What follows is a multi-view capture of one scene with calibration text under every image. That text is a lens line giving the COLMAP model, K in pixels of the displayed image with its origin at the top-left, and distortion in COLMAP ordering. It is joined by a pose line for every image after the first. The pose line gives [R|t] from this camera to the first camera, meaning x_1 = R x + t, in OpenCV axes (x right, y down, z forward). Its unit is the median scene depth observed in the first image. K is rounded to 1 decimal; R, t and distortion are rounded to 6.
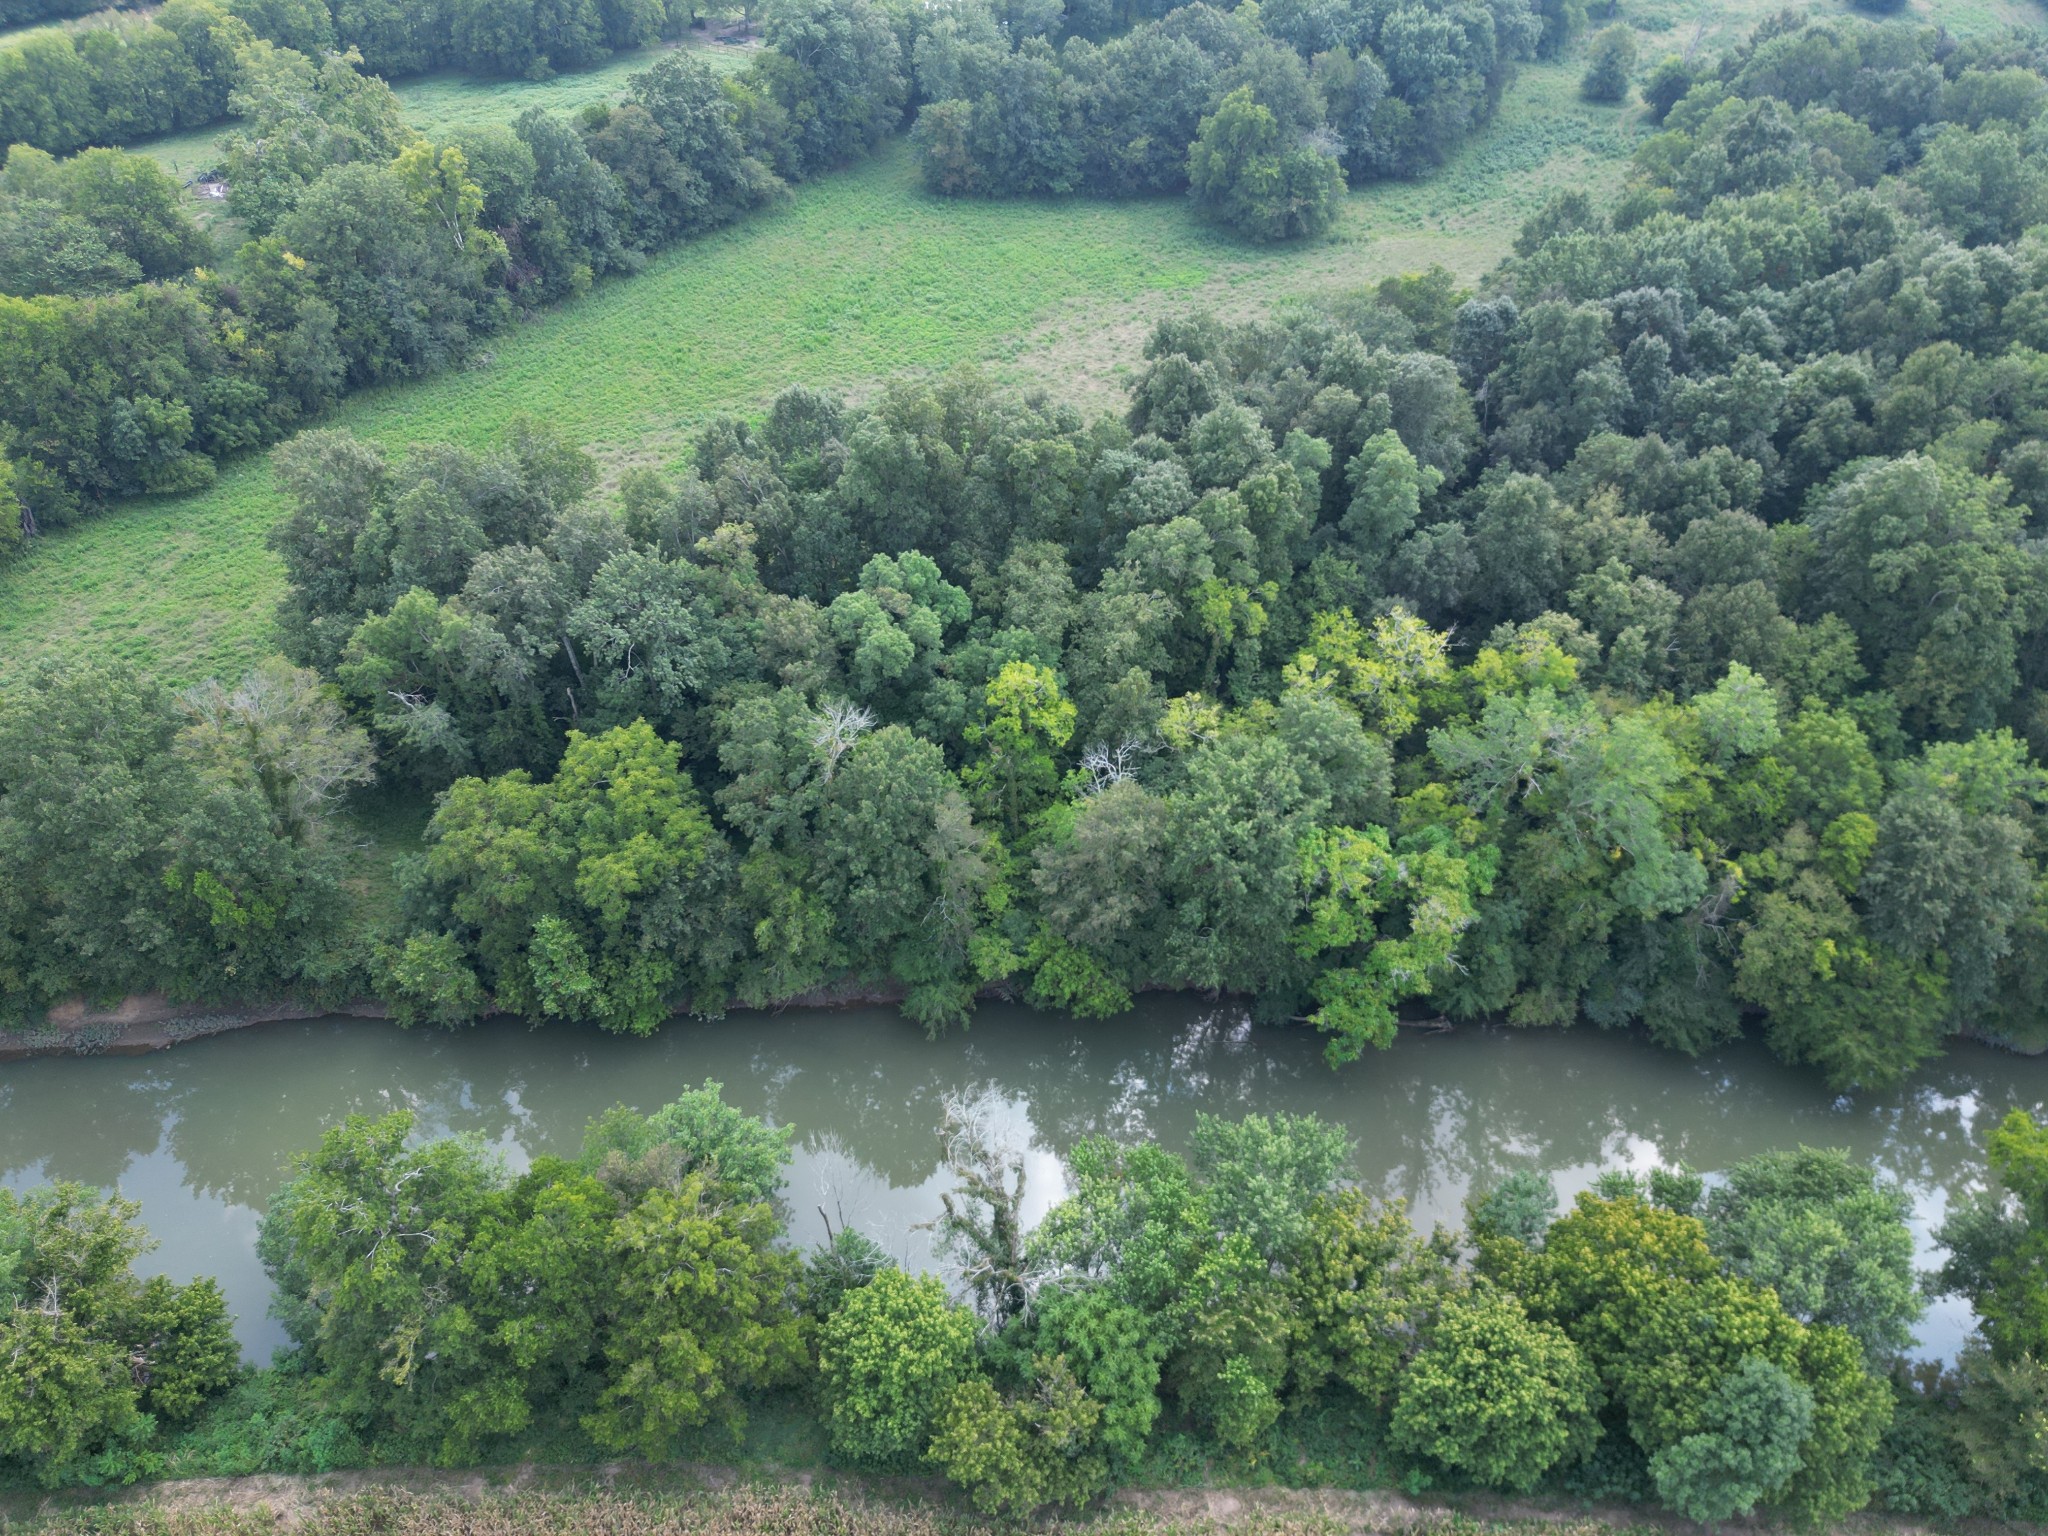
lens RADIAL K [[1544.4, 0, 1018.7], [0, 1544.4, 747.9], [0, 0, 1]] dist [0.059006, -0.046987]
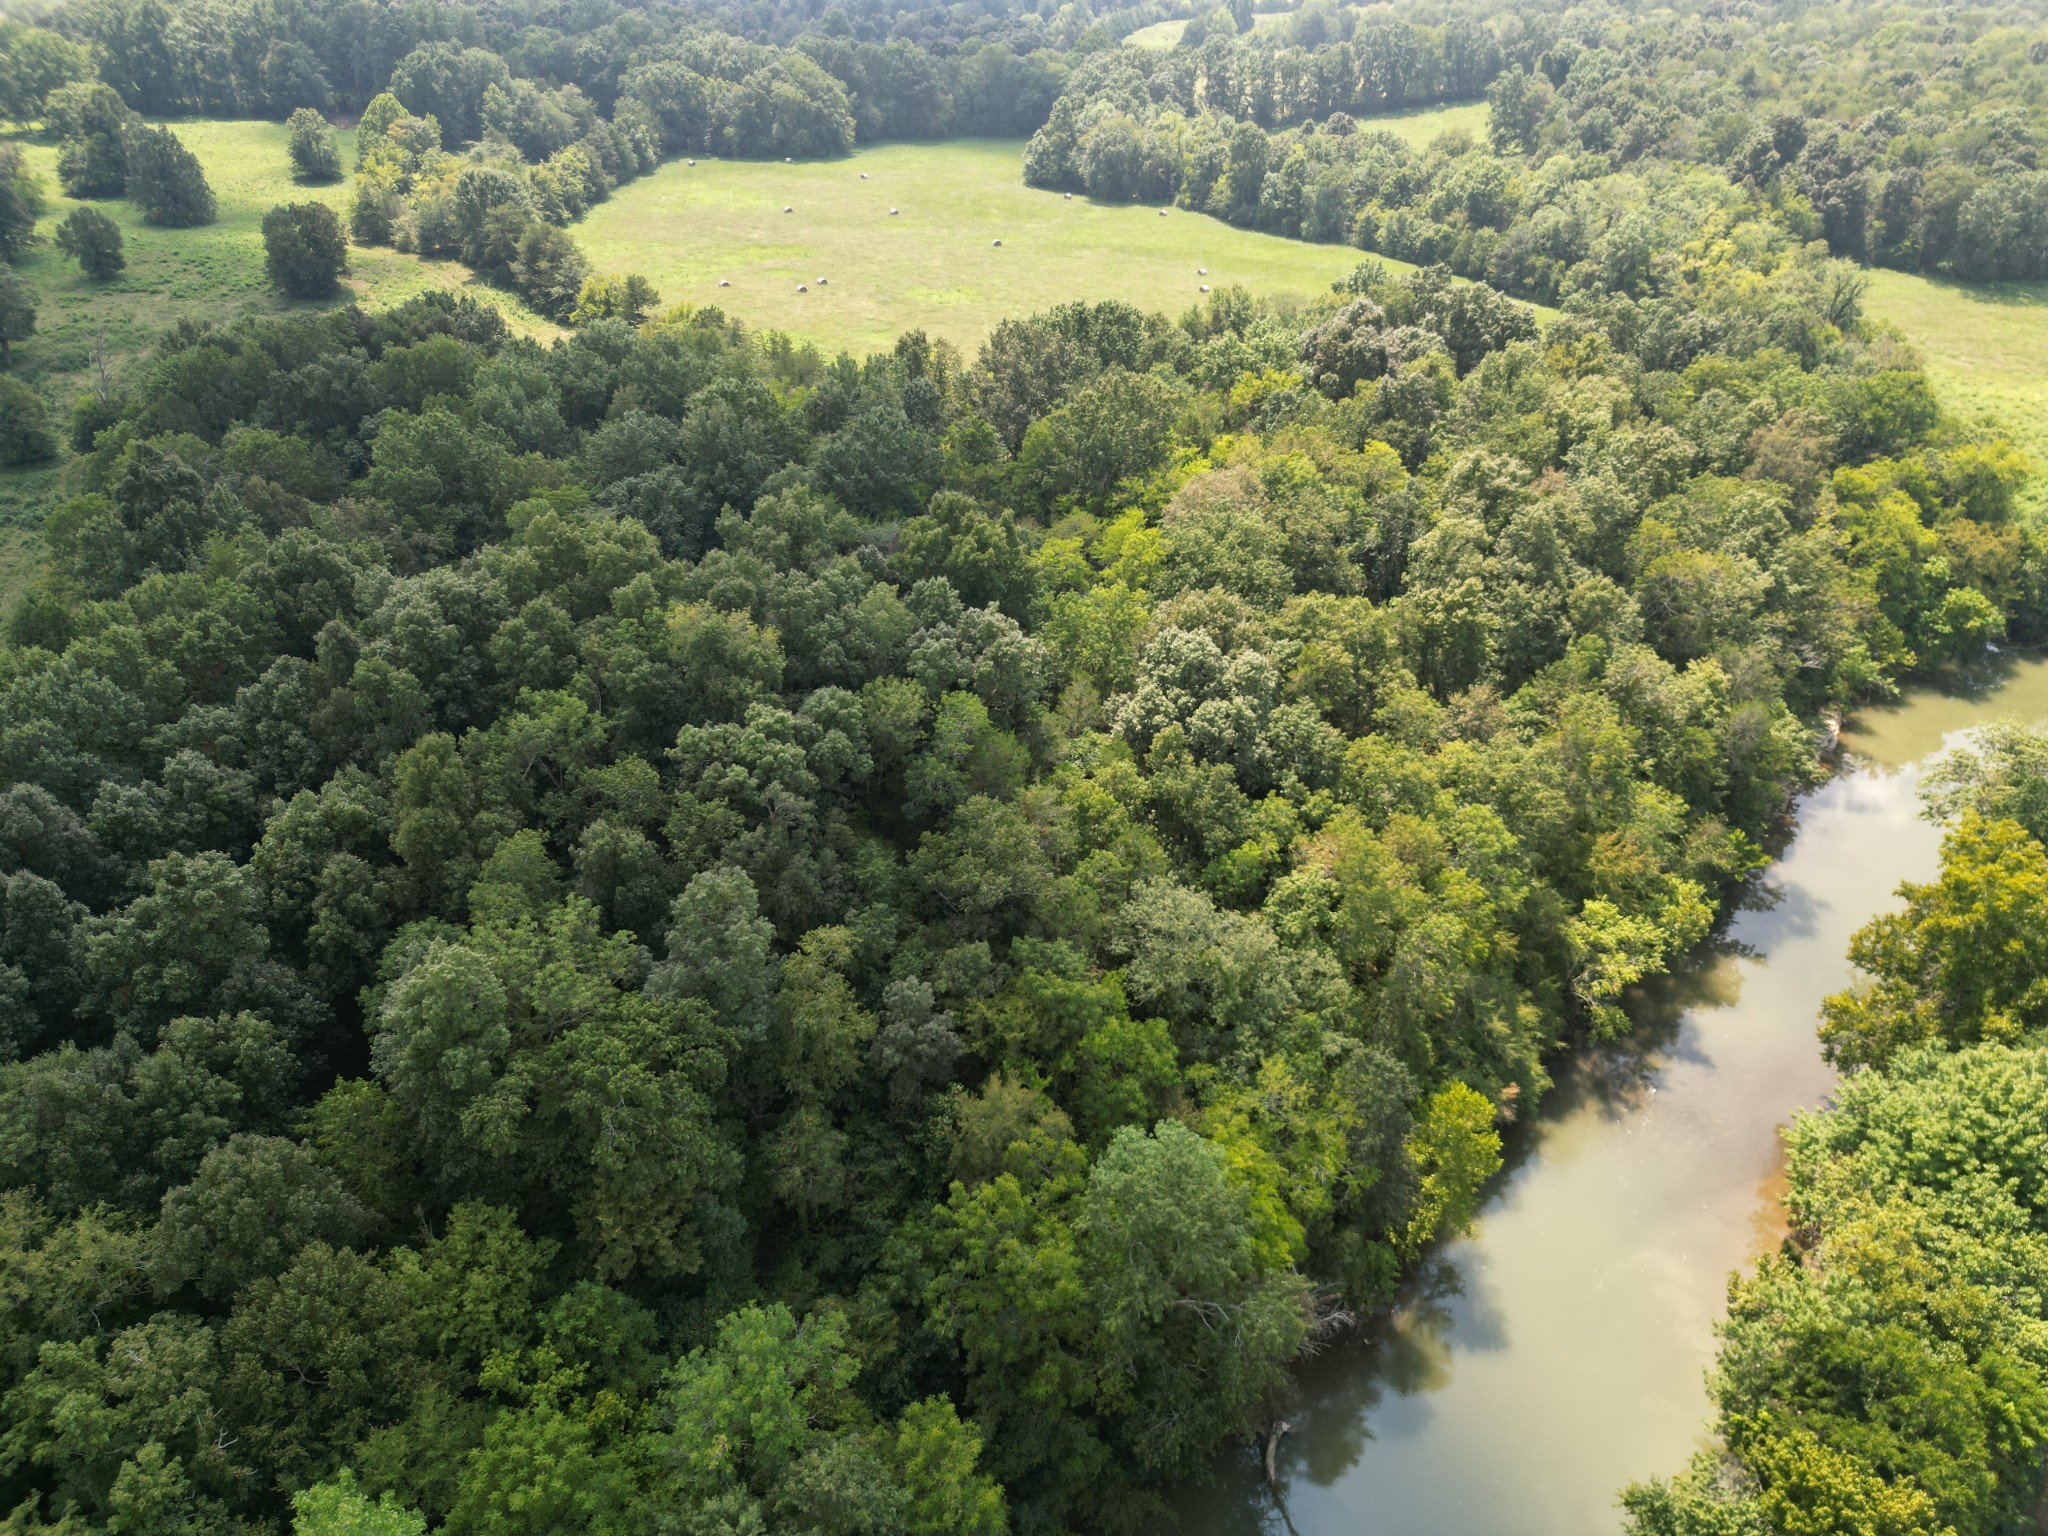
lens RADIAL K [[1544.4, 0, 1007.5], [0, 1544.4, 764.0], [0, 0, 1]] dist [0.059006, -0.046987]
pose [[0.665143, -0.389910, 0.636832, 0.278155], [0.482826, 0.875148, 0.031532, -0.127383], [-0.569617, 0.286506, 0.770358, 0.283763]]
